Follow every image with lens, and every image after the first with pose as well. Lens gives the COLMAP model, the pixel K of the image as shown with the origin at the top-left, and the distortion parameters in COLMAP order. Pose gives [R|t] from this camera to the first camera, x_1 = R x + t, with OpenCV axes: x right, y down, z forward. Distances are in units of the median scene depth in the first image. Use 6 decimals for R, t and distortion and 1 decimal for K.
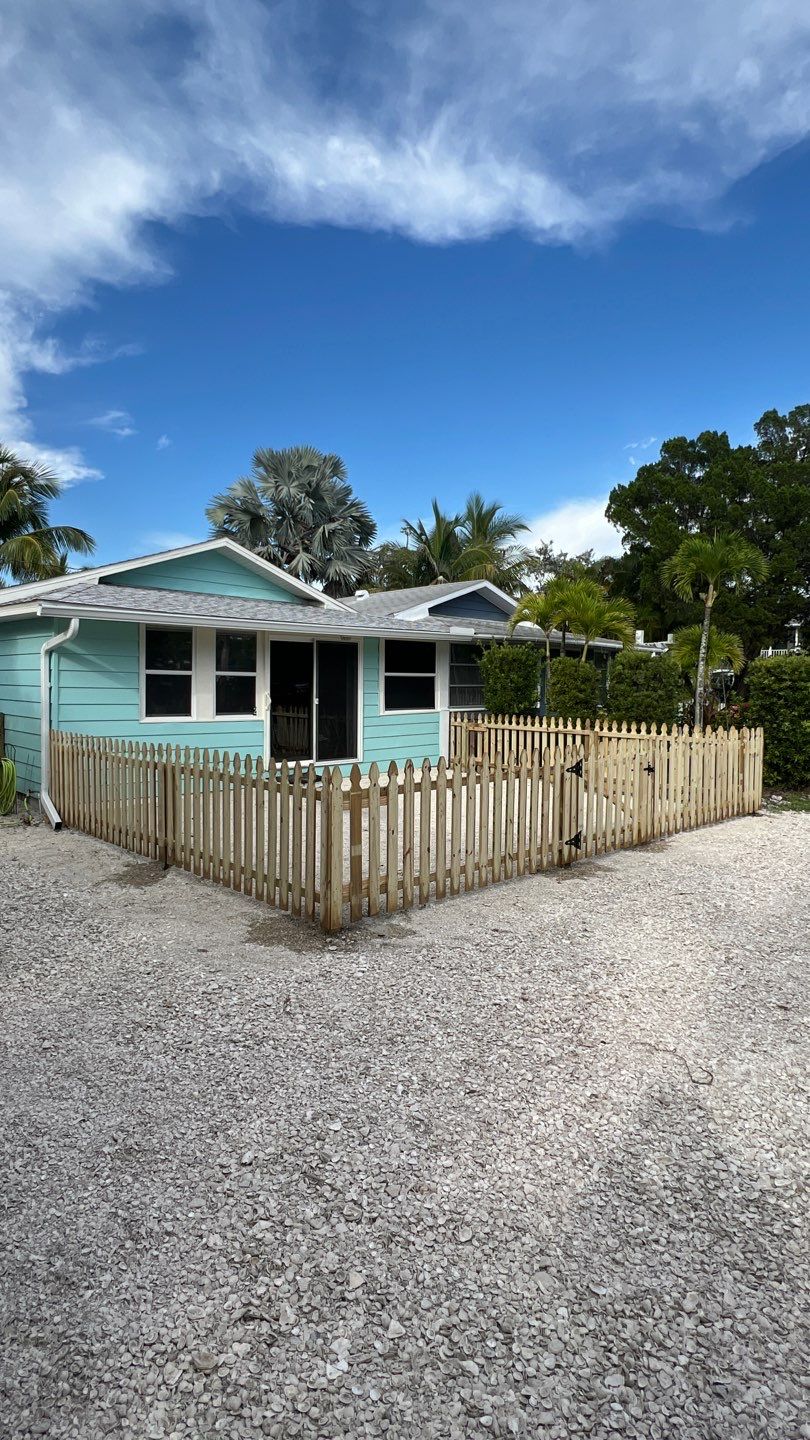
lens RADIAL K [[747.9, 0, 408.7], [0, 747.9, 719.8], [0, 0, 1]] dist [0.001229, 0.000830]
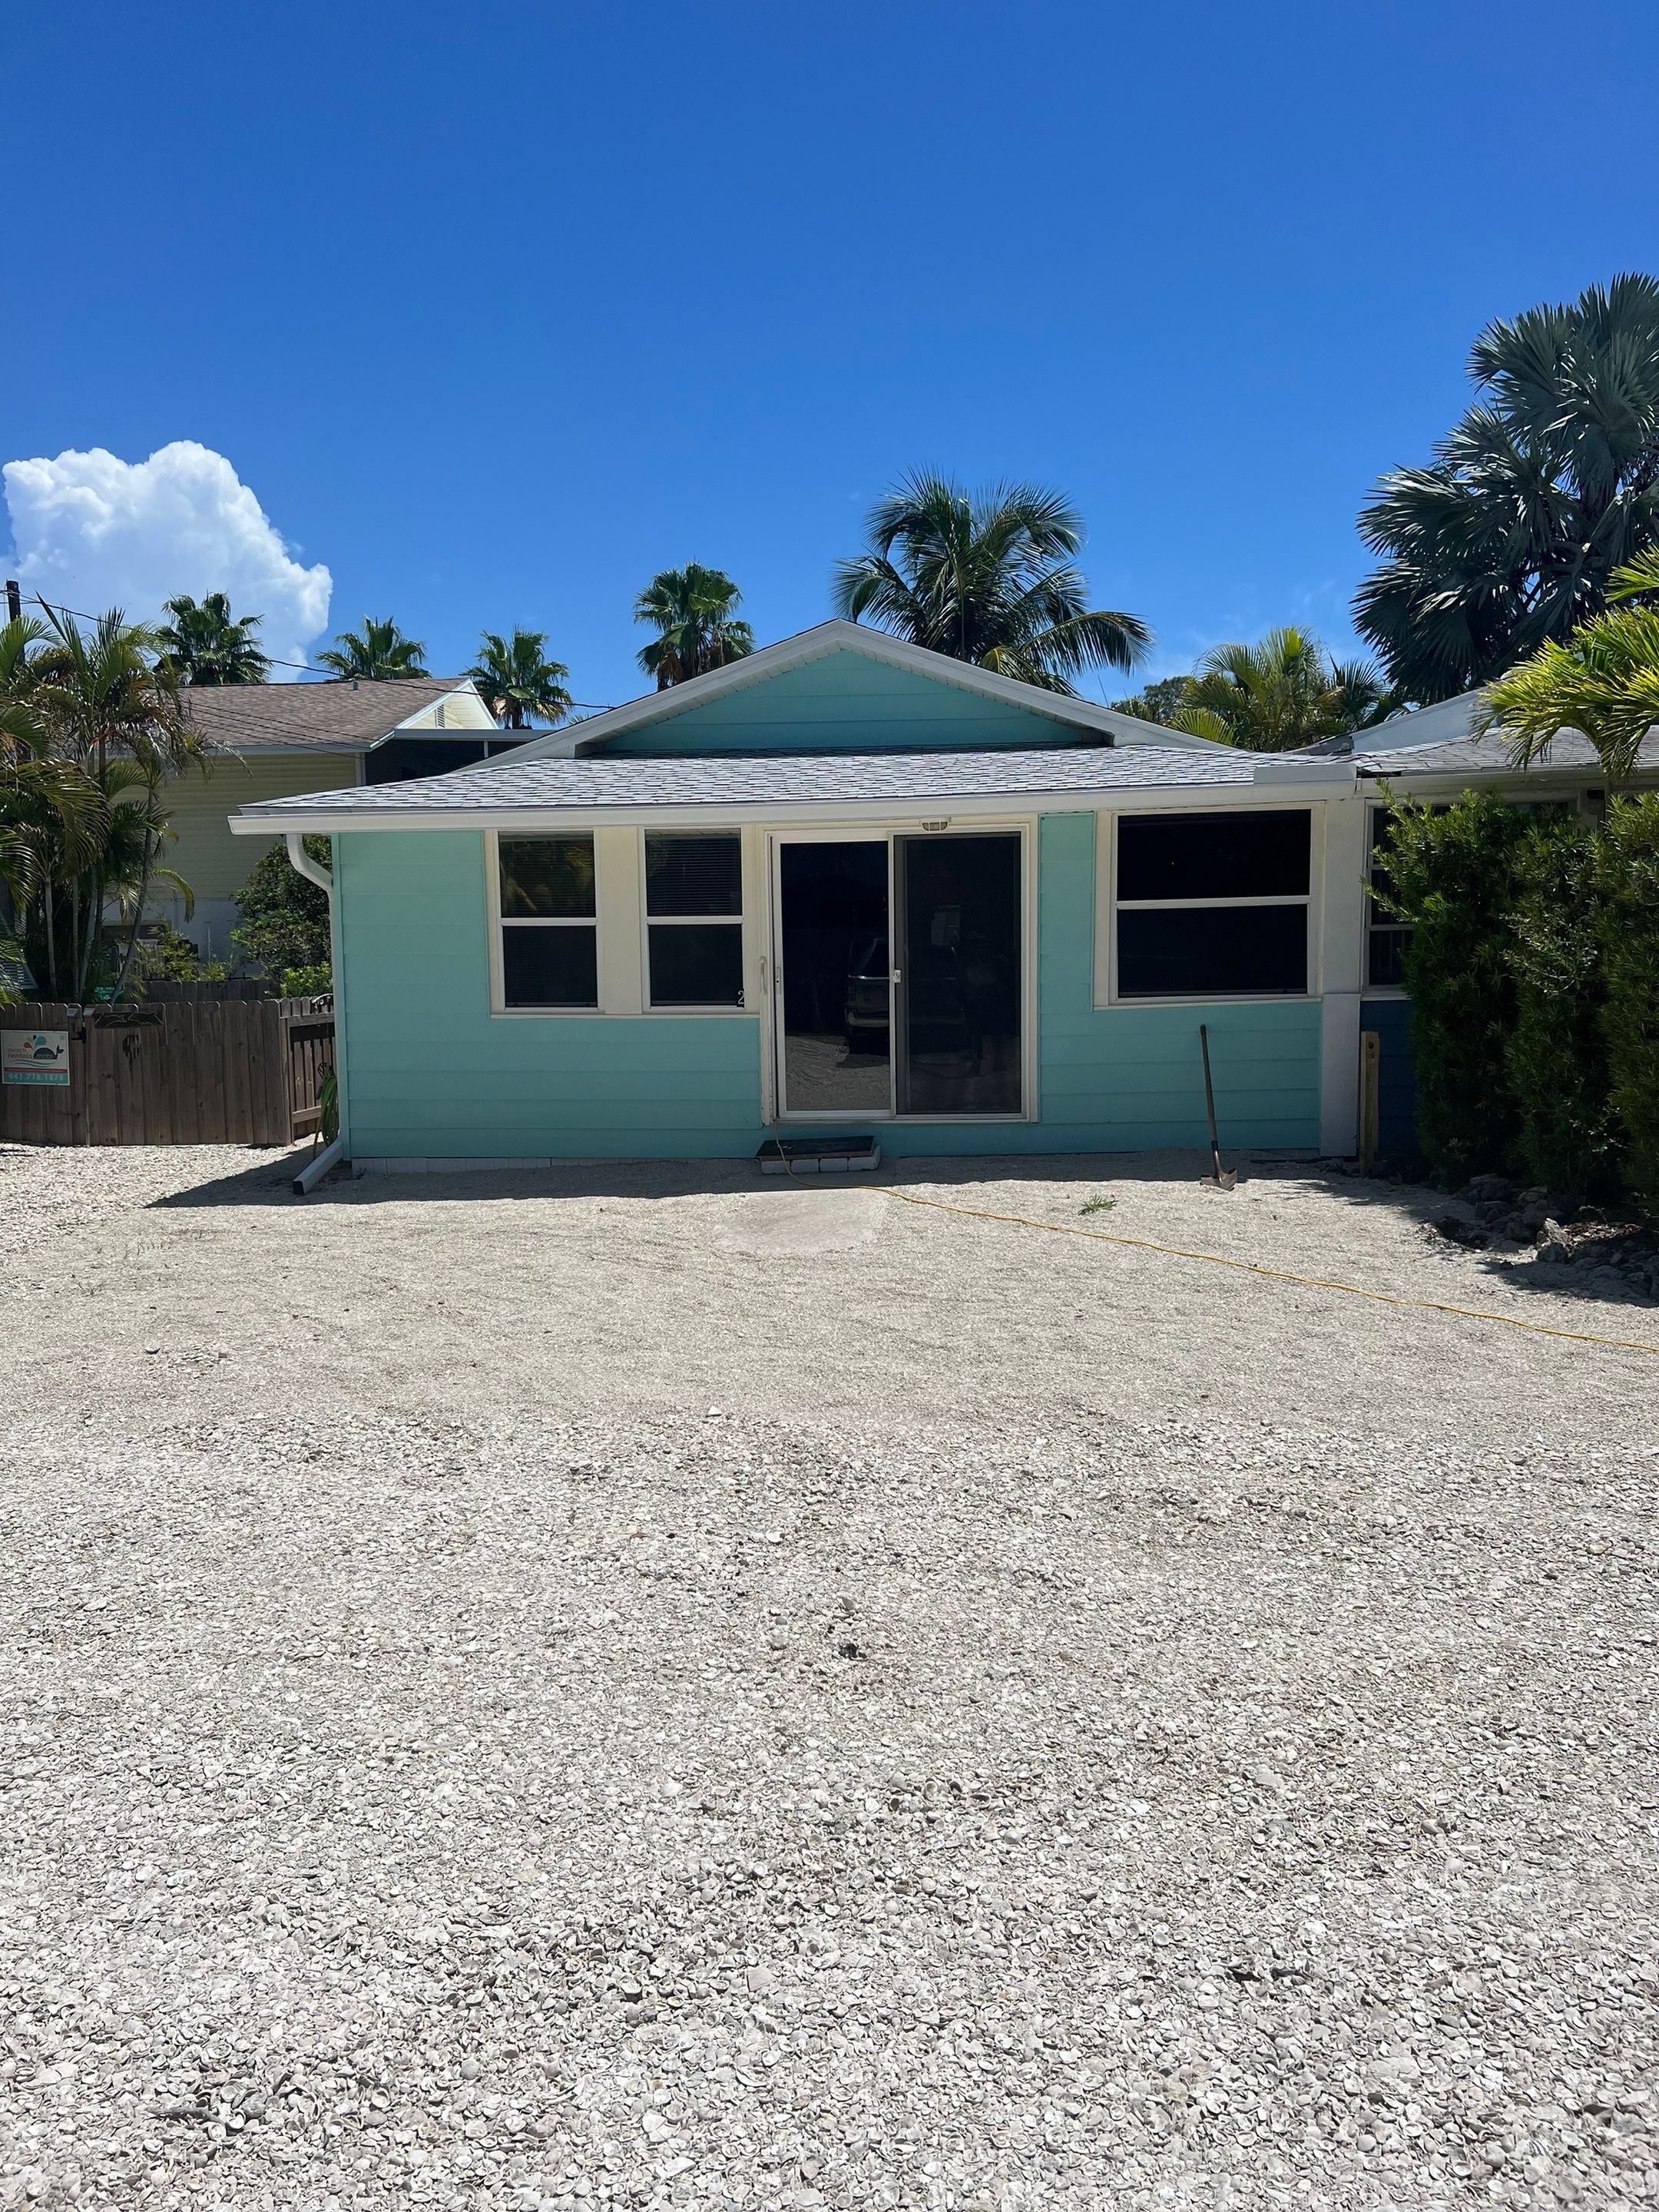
lens RADIAL K [[1680.6, 0, 825.8], [0, 1680.6, 1102.9], [0, 0, 1]] dist [0.034845, -0.017441]
pose [[0.656870, 0.050338, -0.752321, 0.489045], [-0.011887, 0.998336, 0.056420, -0.004600], [0.753910, -0.028118, 0.656376, 0.268572]]
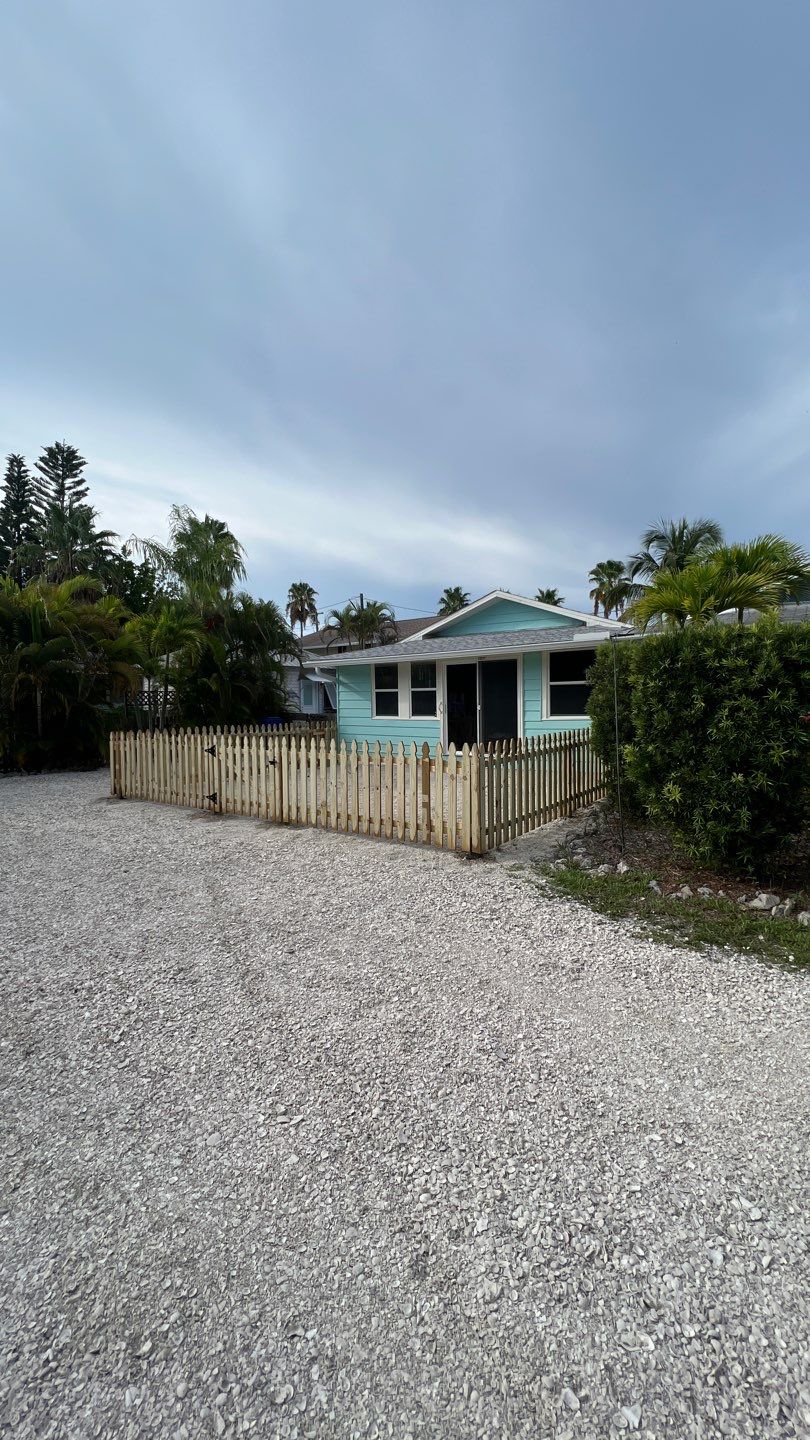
lens RADIAL K [[583.4, 0, 399.9], [0, 583.4, 719.1], [0, 0, 1]] dist [0.000413, -0.000032]
pose [[0.178941, 0.021009, -0.983635, 0.712484], [-0.027408, 0.999490, 0.016362, -0.014282], [0.983478, 0.024032, 0.179426, 0.563842]]
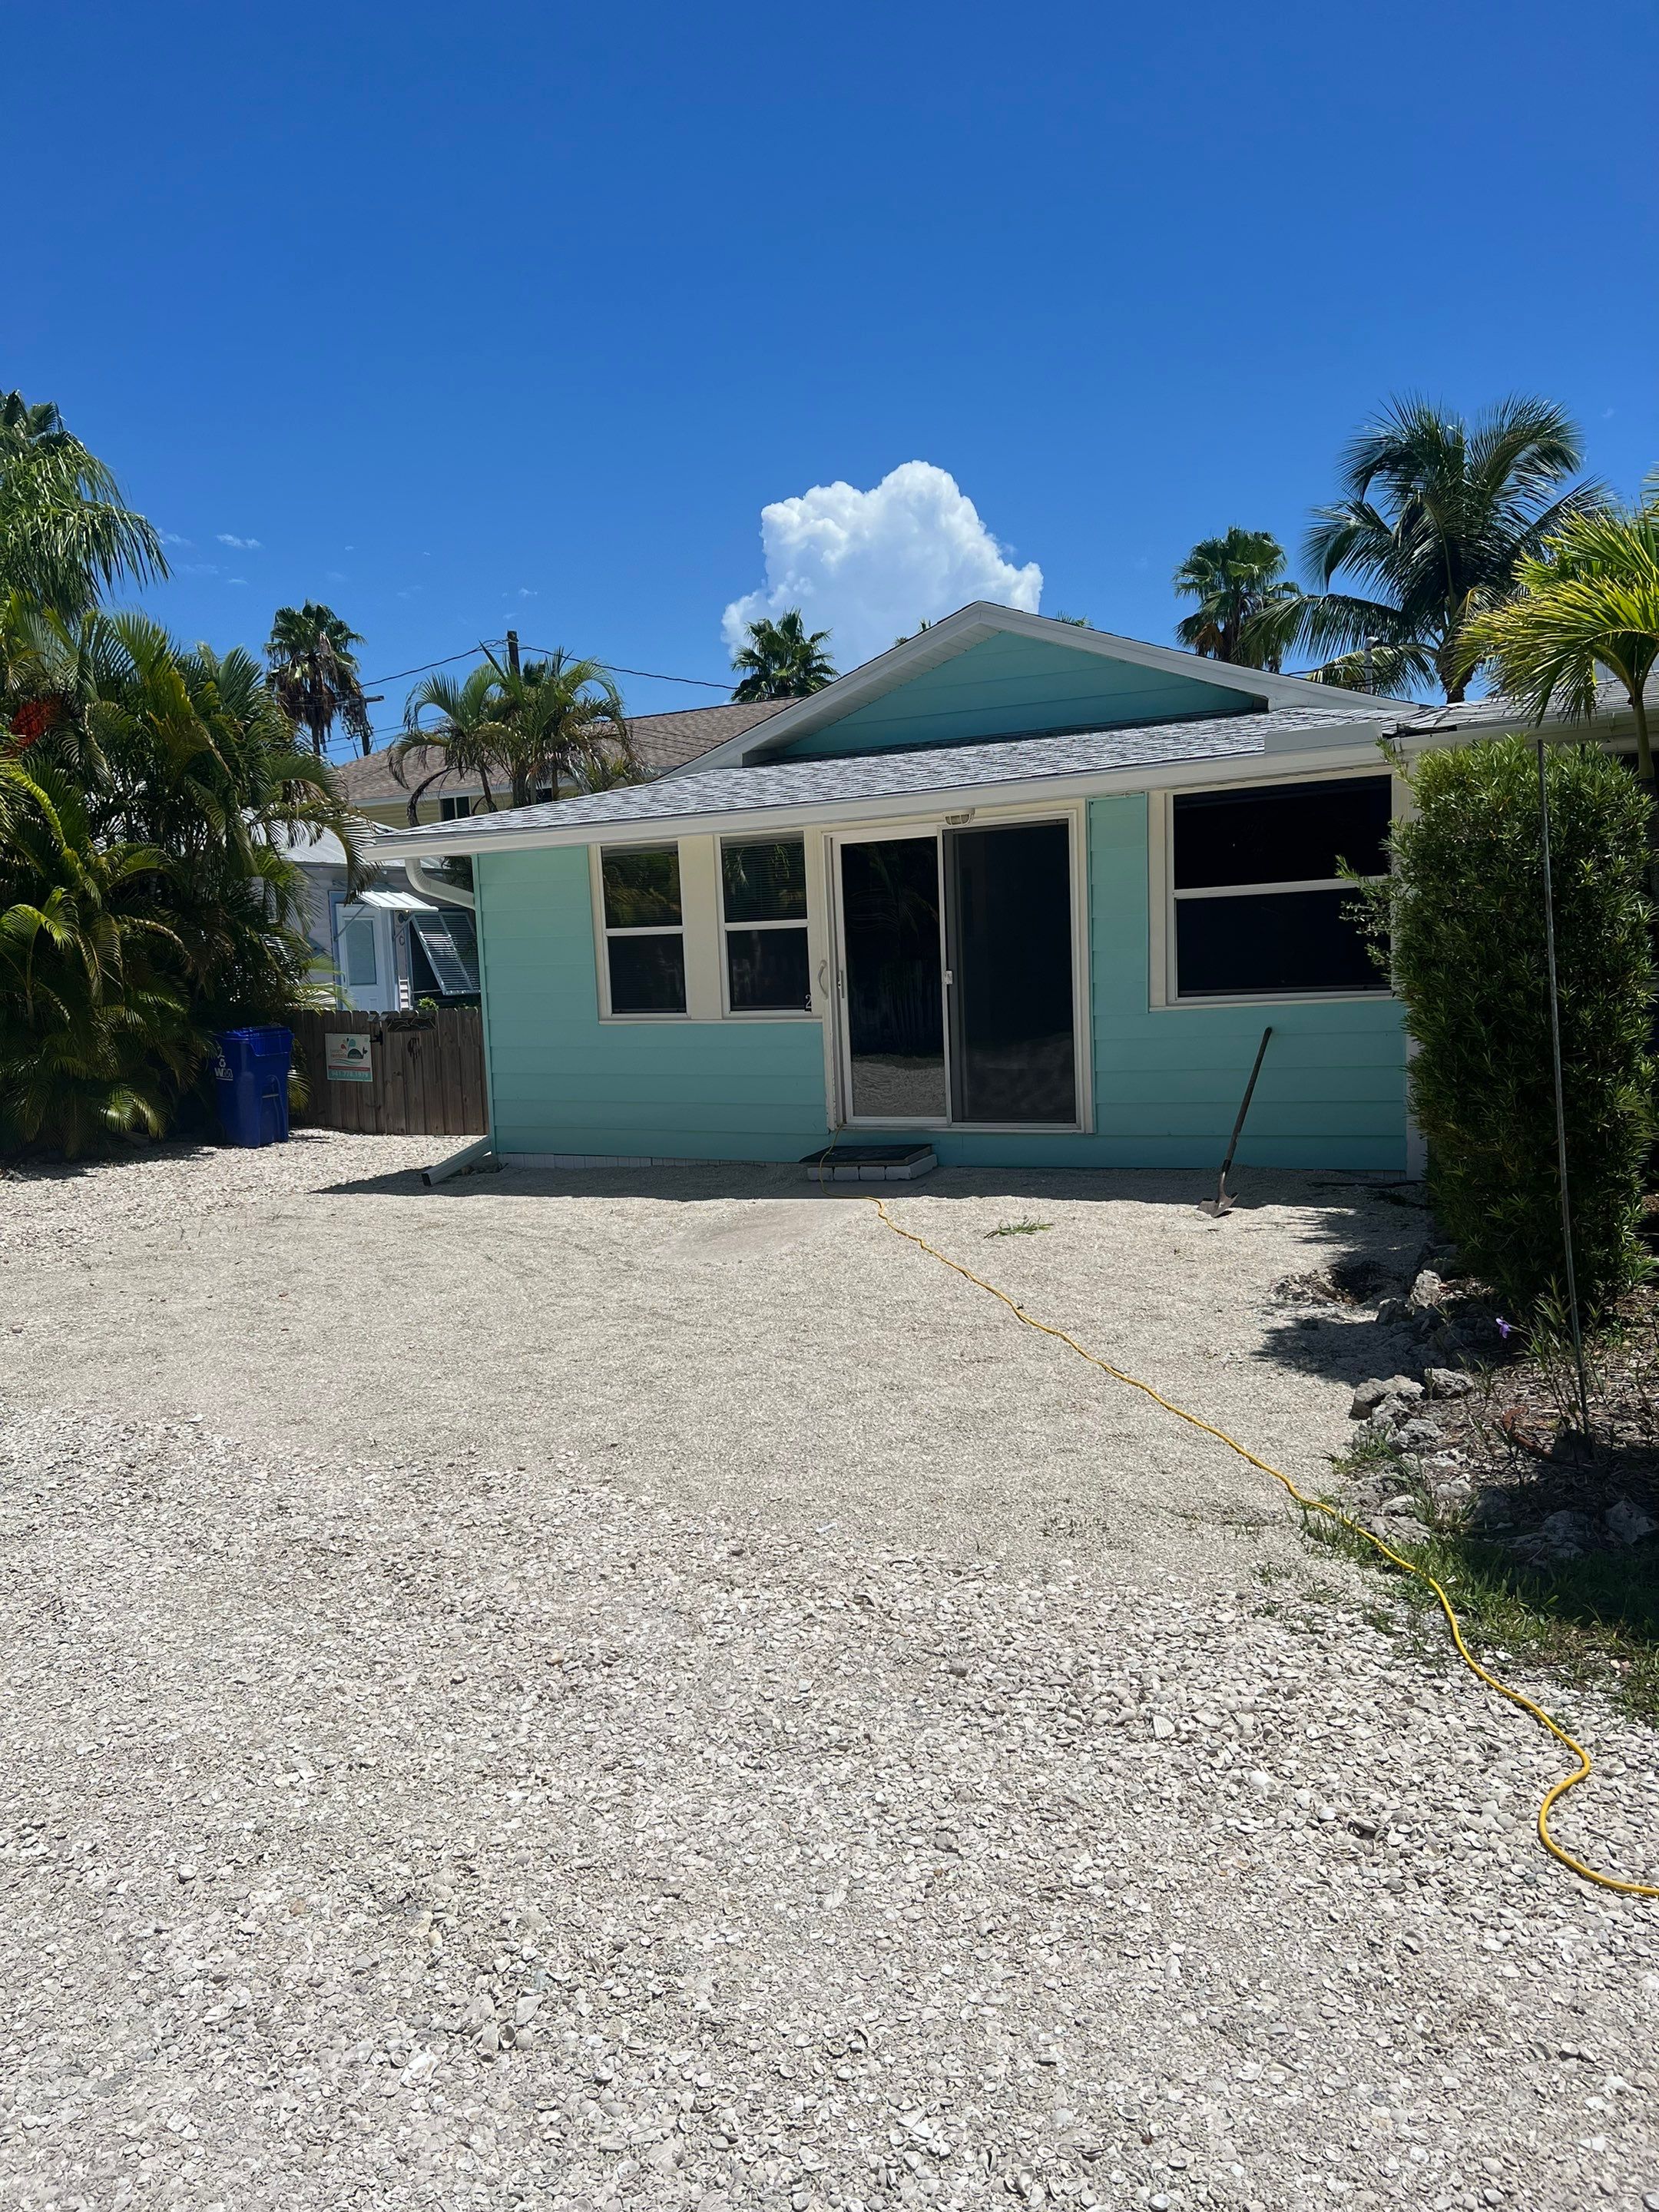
lens RADIAL K [[1680.6, 0, 818.2], [0, 1680.6, 1106.2], [0, 0, 1]] dist [0.034845, -0.017441]
pose [[0.296367, 0.066366, -0.952766, 0.622740], [0.004507, 0.997474, 0.070883, -0.016319], [0.955064, -0.025301, 0.295319, 0.540920]]
